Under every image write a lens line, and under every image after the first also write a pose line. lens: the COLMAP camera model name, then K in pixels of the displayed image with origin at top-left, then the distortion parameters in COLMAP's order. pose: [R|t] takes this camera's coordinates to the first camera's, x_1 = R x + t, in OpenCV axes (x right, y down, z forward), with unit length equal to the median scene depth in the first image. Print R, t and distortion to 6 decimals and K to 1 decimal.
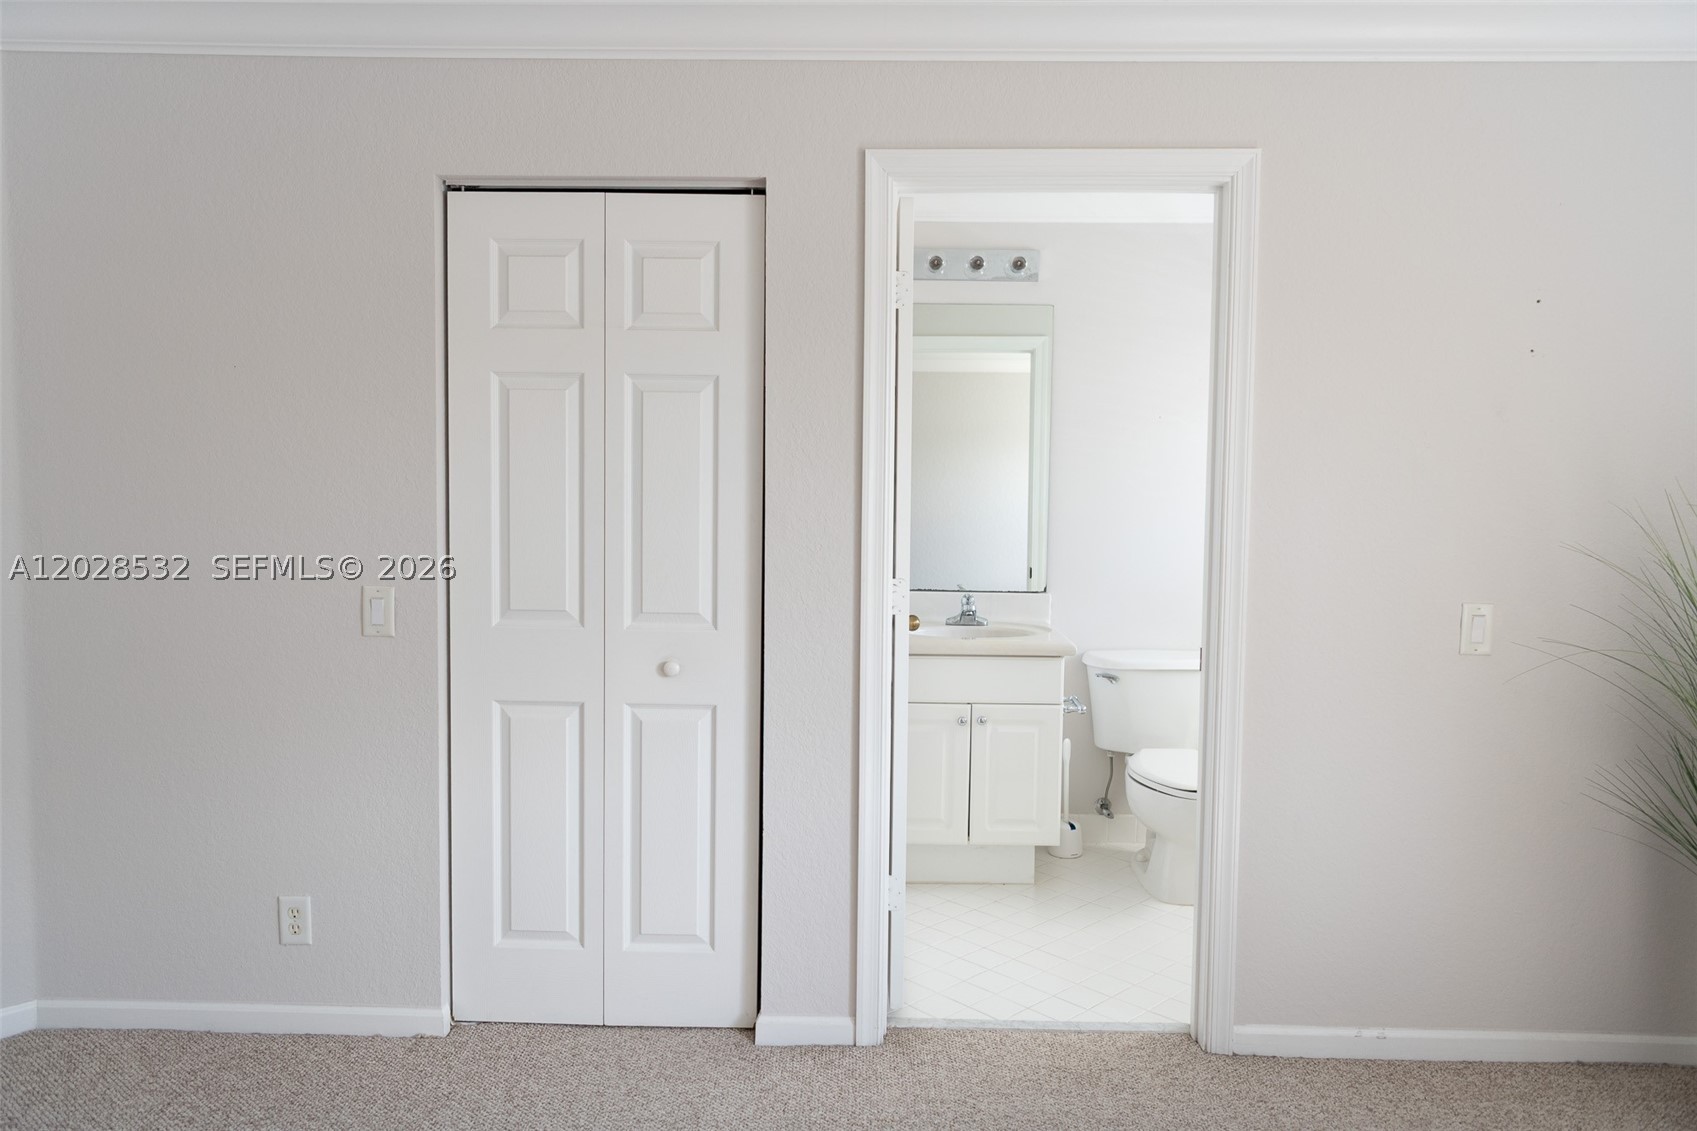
lens RADIAL K [[1186.5, 0, 848.1], [0, 1186.5, 563.7], [0, 0, 1]] dist [0.009839, 0.002185]
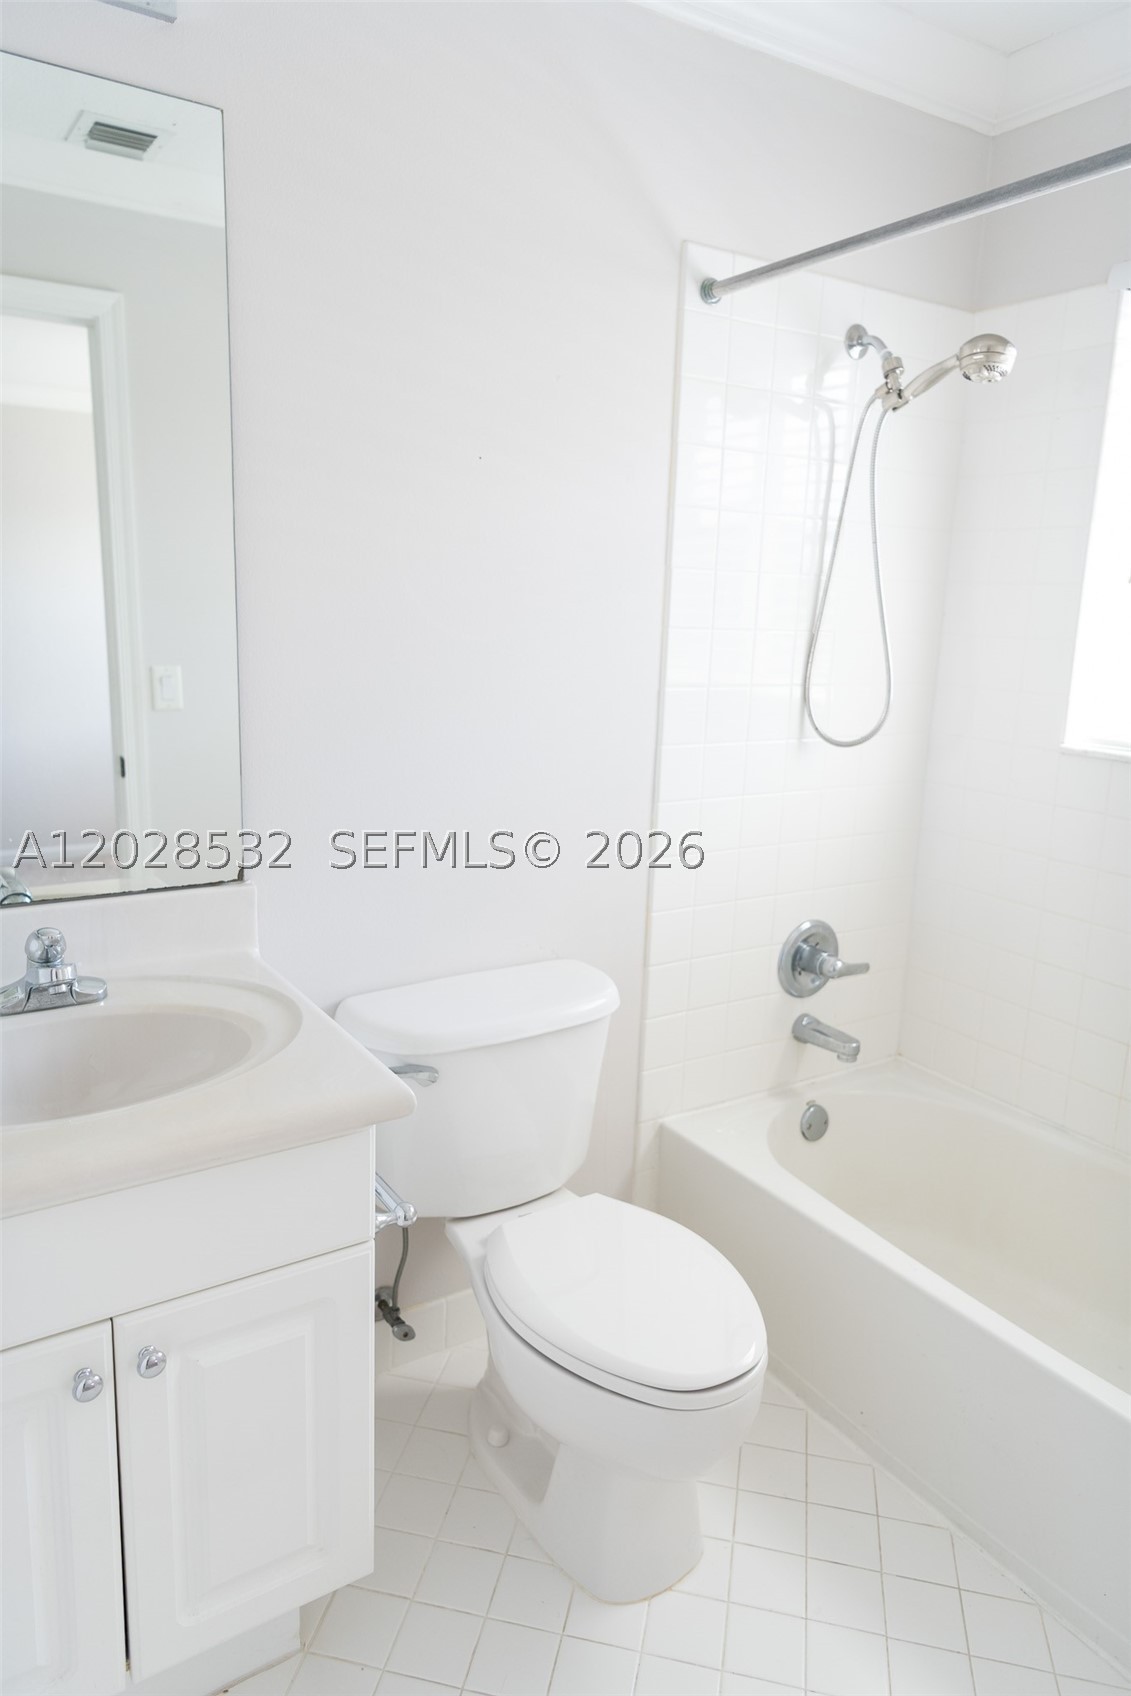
lens RADIAL K [[1185.8, 0, 566.5], [0, 1185.8, 842.2], [0, 0, 1]] dist [0.009839, 0.002185]
pose [[0.835406, -0.096085, 0.541169, 0.045129], [0.013885, 0.987976, 0.153982, -0.055582], [-0.549457, -0.121123, 0.826696, 0.677522]]
